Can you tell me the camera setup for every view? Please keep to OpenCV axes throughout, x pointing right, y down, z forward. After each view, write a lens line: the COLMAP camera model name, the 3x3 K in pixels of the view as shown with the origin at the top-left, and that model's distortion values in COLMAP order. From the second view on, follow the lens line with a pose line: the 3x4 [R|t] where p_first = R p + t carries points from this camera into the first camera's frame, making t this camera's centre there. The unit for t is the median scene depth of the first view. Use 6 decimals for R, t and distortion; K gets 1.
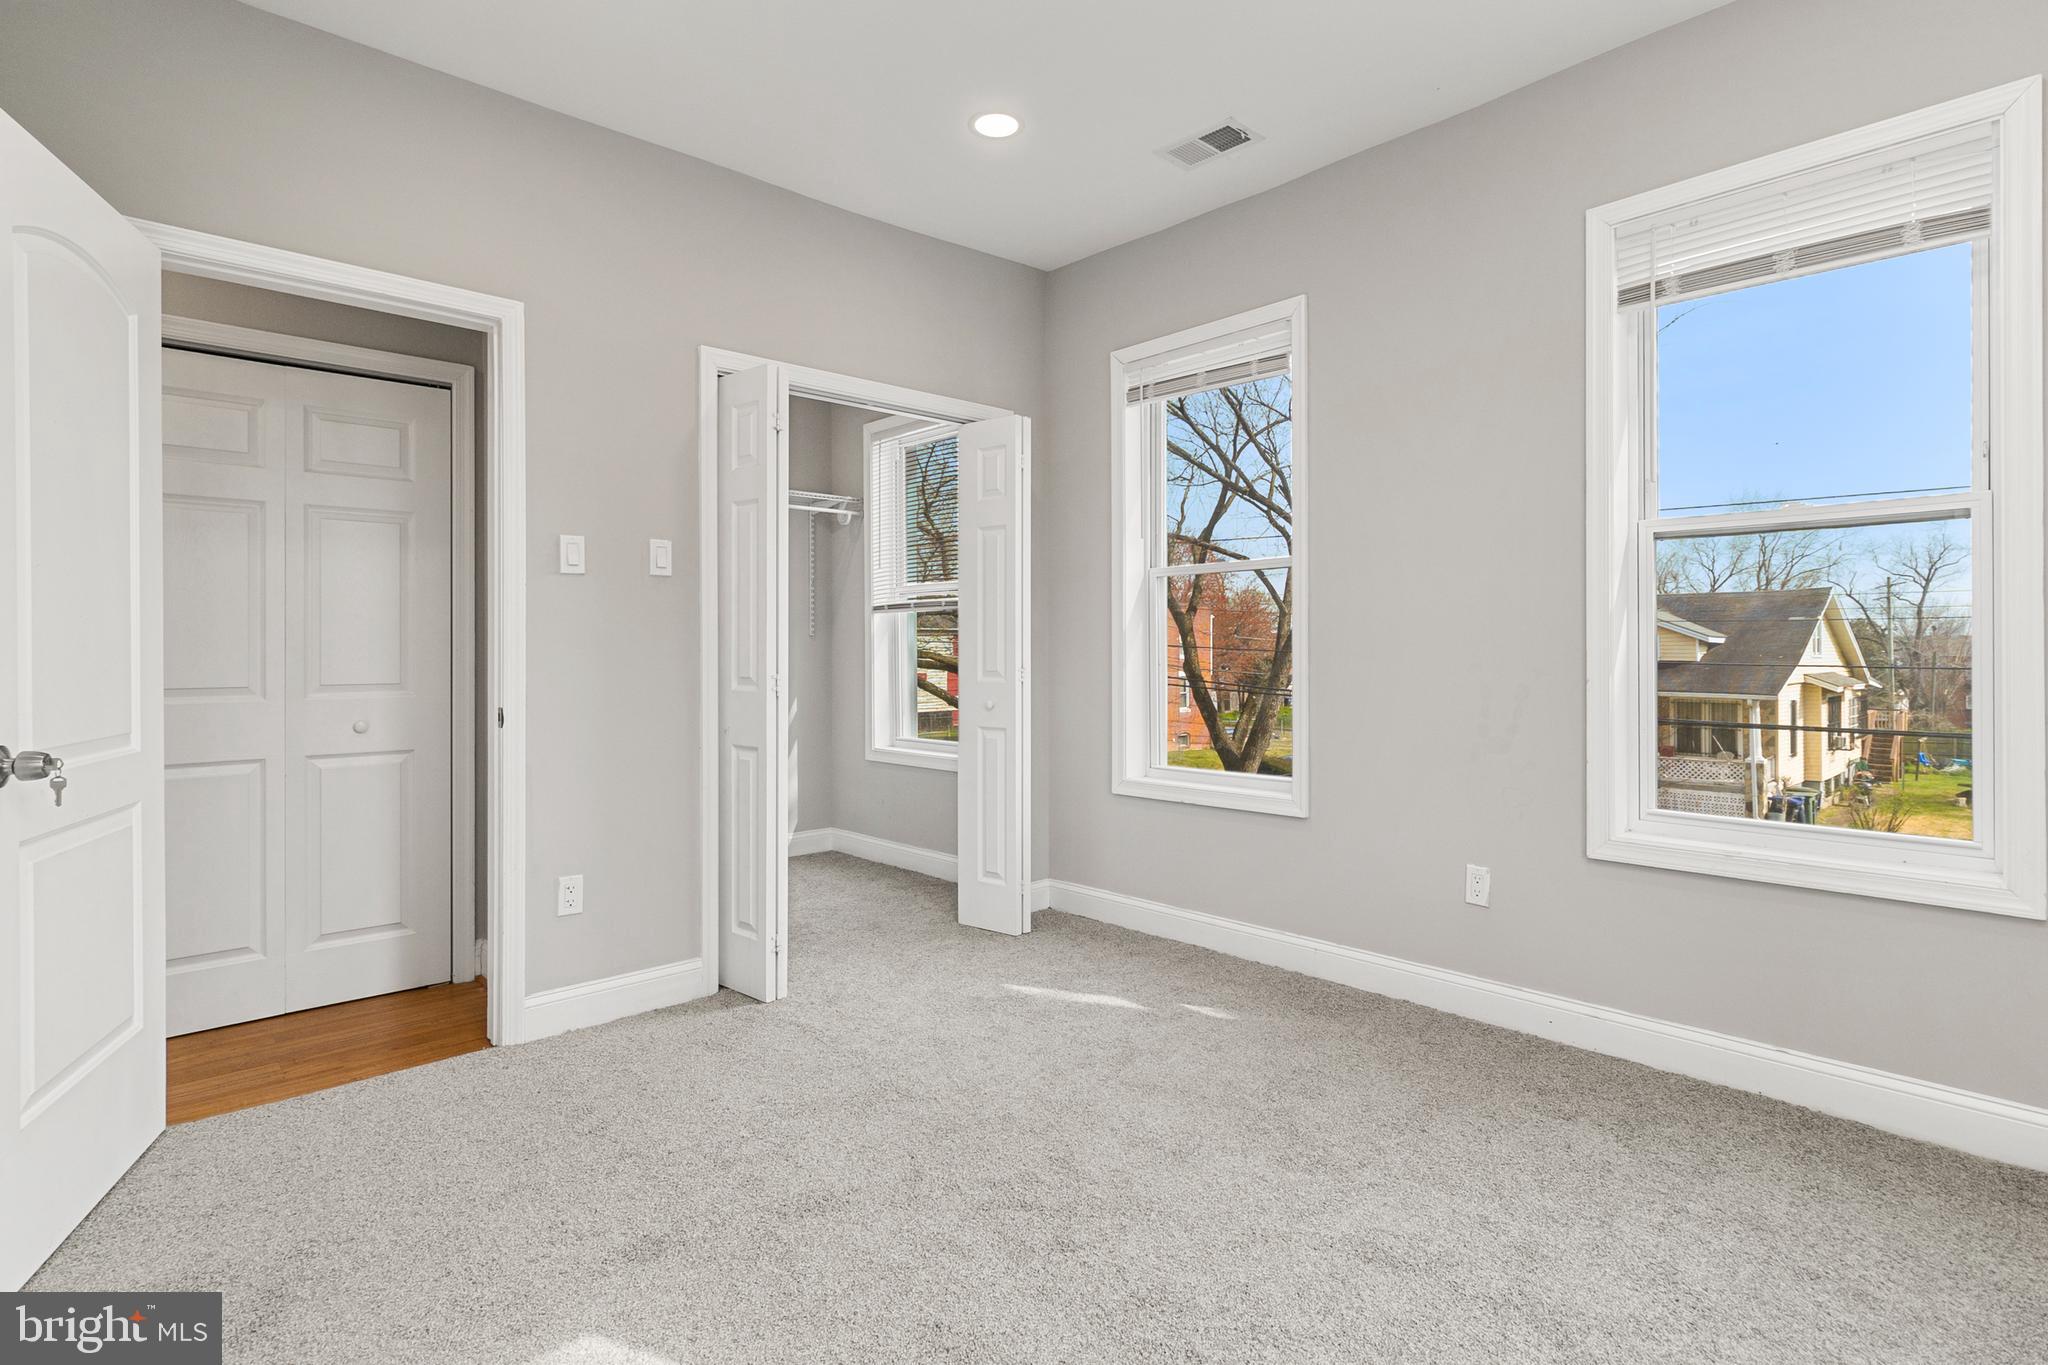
lens RADIAL K [[998.1, 0, 1023.7], [0, 998.1, 647.5], [0, 0, 1]] dist [-0.003432, -0.000241]
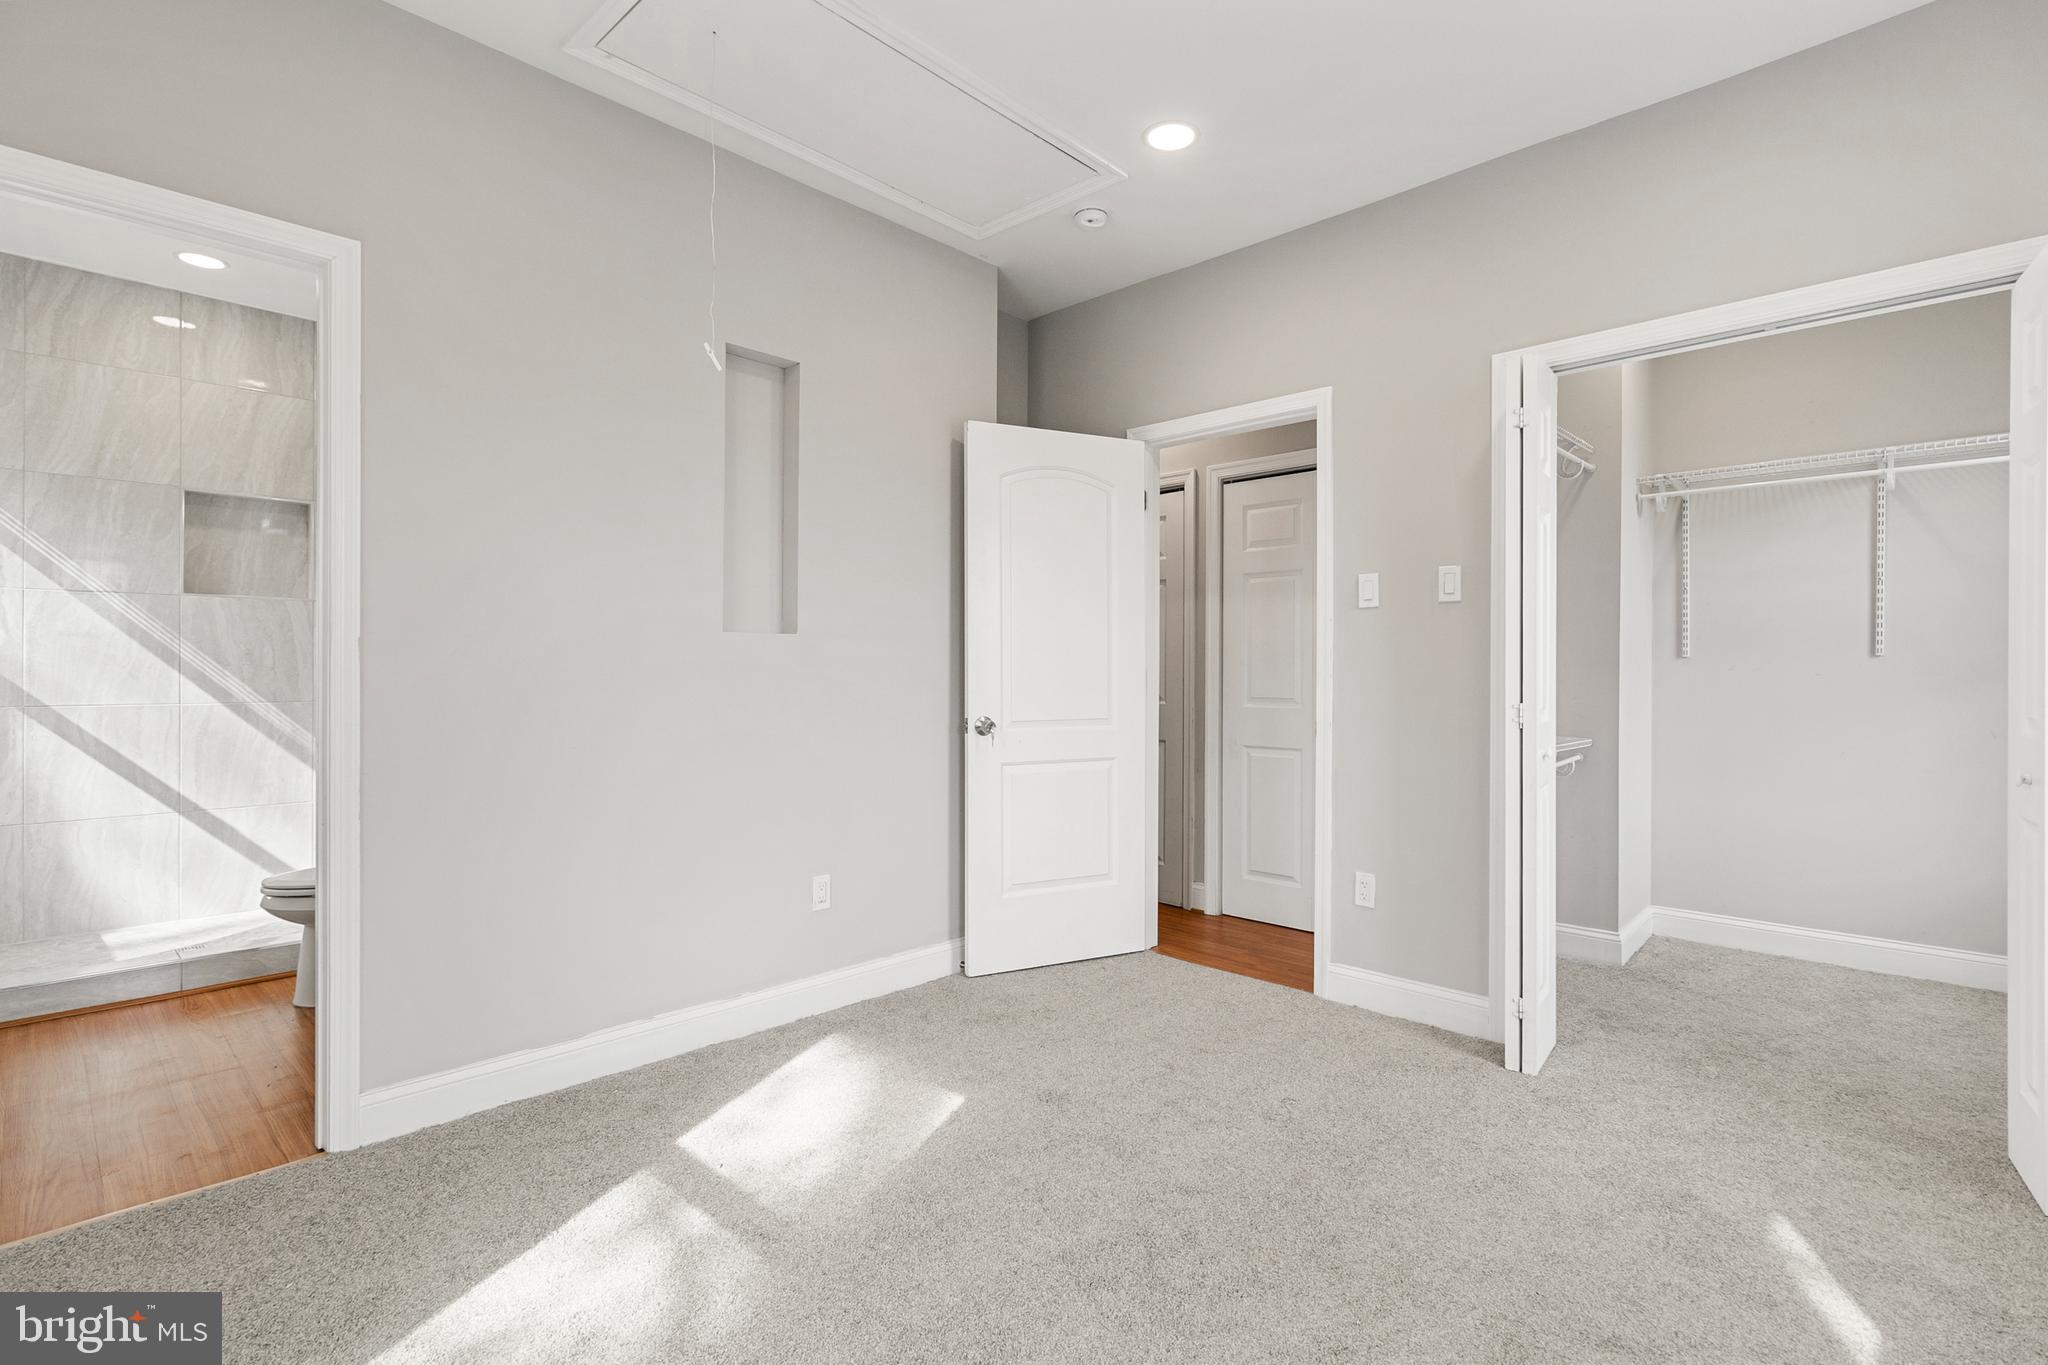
lens RADIAL K [[945.1, 0, 1017.5], [0, 945.1, 670.4], [0, 0, 1]] dist [-0.006273, 0.000361]
pose [[0.054613, 0.002368, -0.998505, 0.600716], [-0.002604, 0.999994, 0.002229, -0.003702], [0.998504, 0.002478, 0.054619, 0.546187]]
